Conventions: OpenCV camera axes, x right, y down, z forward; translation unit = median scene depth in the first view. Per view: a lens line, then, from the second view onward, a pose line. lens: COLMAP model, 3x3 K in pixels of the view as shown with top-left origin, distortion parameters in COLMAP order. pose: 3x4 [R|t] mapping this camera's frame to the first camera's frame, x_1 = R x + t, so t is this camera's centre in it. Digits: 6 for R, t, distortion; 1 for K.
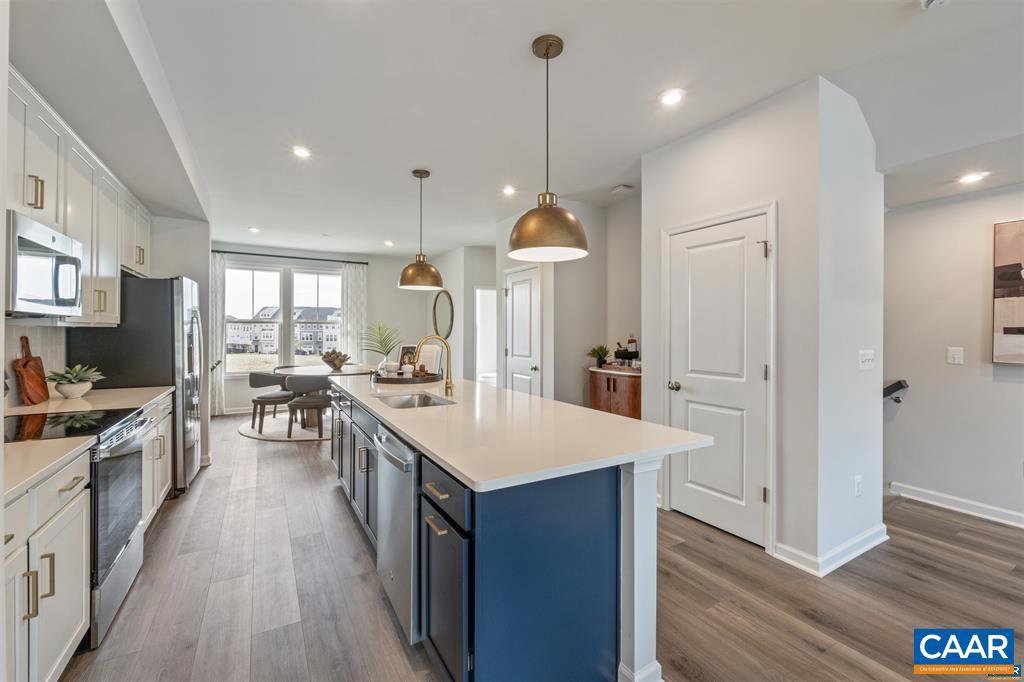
lens RADIAL K [[428.3, 0, 508.2], [0, 428.3, 330.8], [0, 0, 1]] dist [-0.002137, -0.000179]
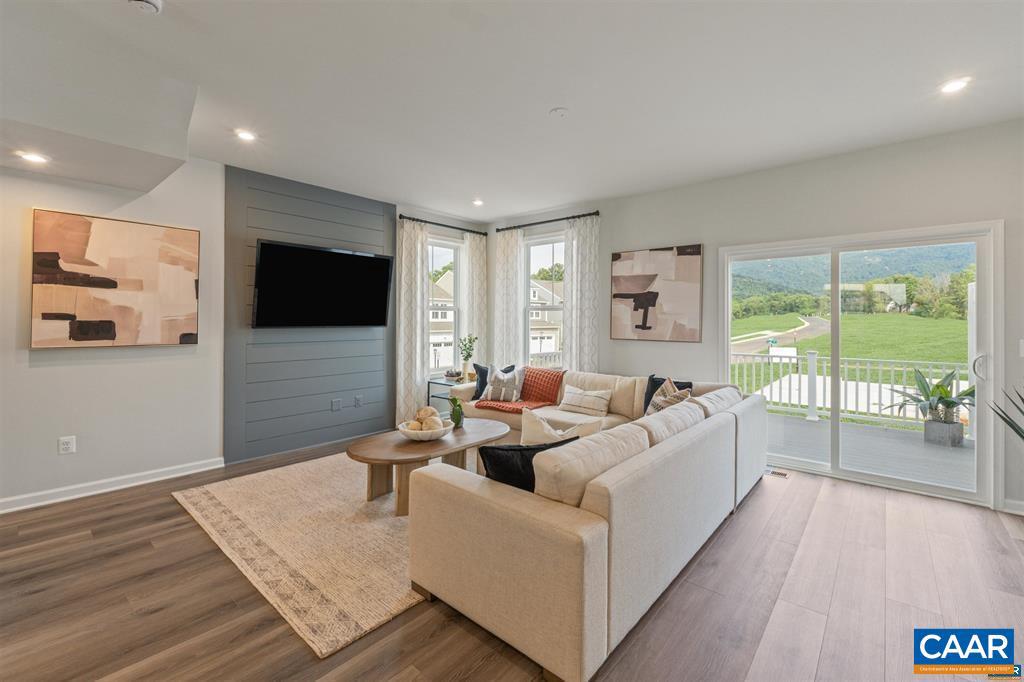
lens RADIAL K [[435.3, 0, 510.4], [0, 435.3, 320.4], [0, 0, 1]] dist [-0.001602, -0.000306]
pose [[-0.325505, -0.003267, 0.945535, -0.152062], [-0.008761, 0.999962, 0.000439, -0.000377], [-0.945500, -0.008141, -0.325521, 0.240741]]
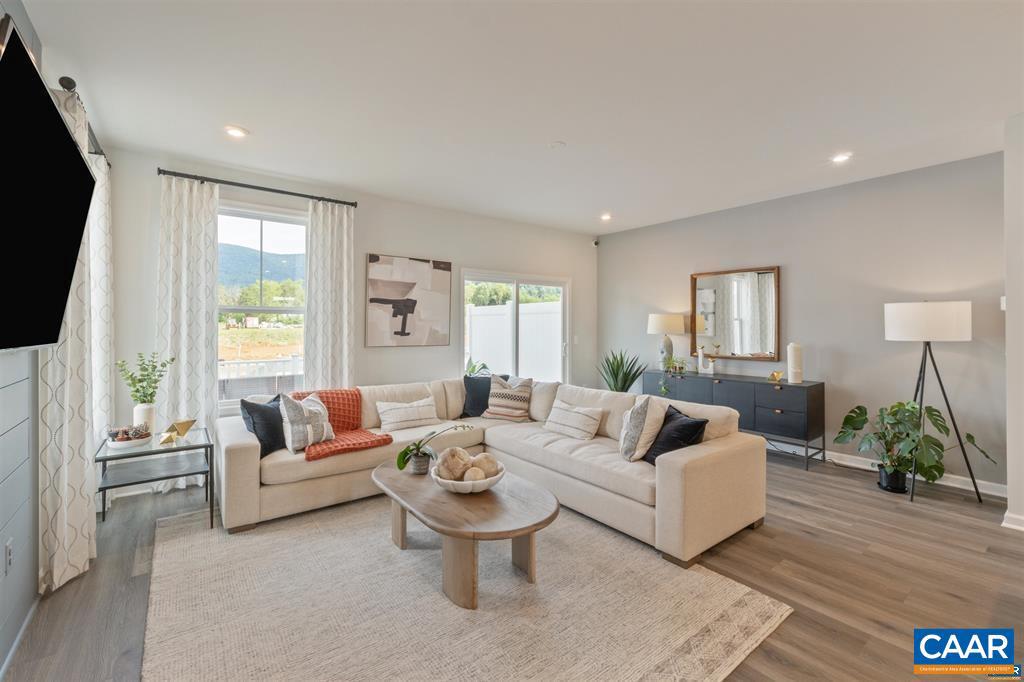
lens RADIAL K [[439.8, 0, 506.2], [0, 439.8, 327.8], [0, 0, 1]] dist [-0.002559, -0.000673]
pose [[-0.991952, -0.002042, -0.126598, 0.839626], [-0.001825, 0.999997, -0.001829, 0.001619], [0.126601, -0.001583, -0.991952, 0.819203]]
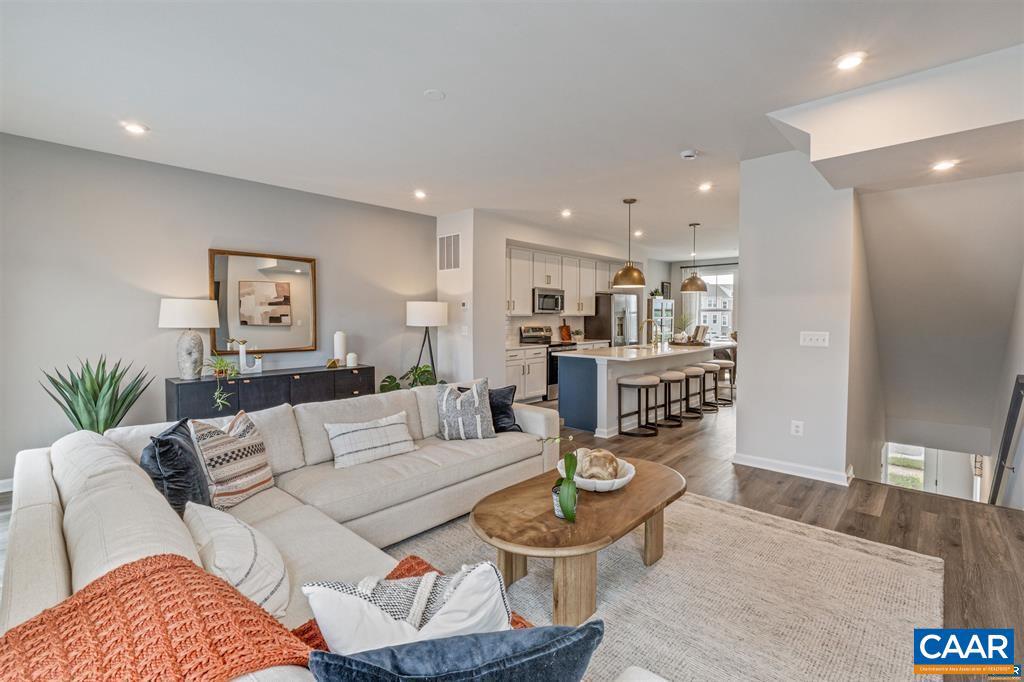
lens RADIAL K [[458.9, 0, 528.9], [0, 458.9, 333.6], [0, 0, 1]] dist [-0.000755, -0.000202]
pose [[0.308505, 0.034920, -0.950581, 1.450339], [0.004185, 0.999266, 0.038066, -0.005594], [0.951213, -0.015722, 0.308133, -0.214541]]
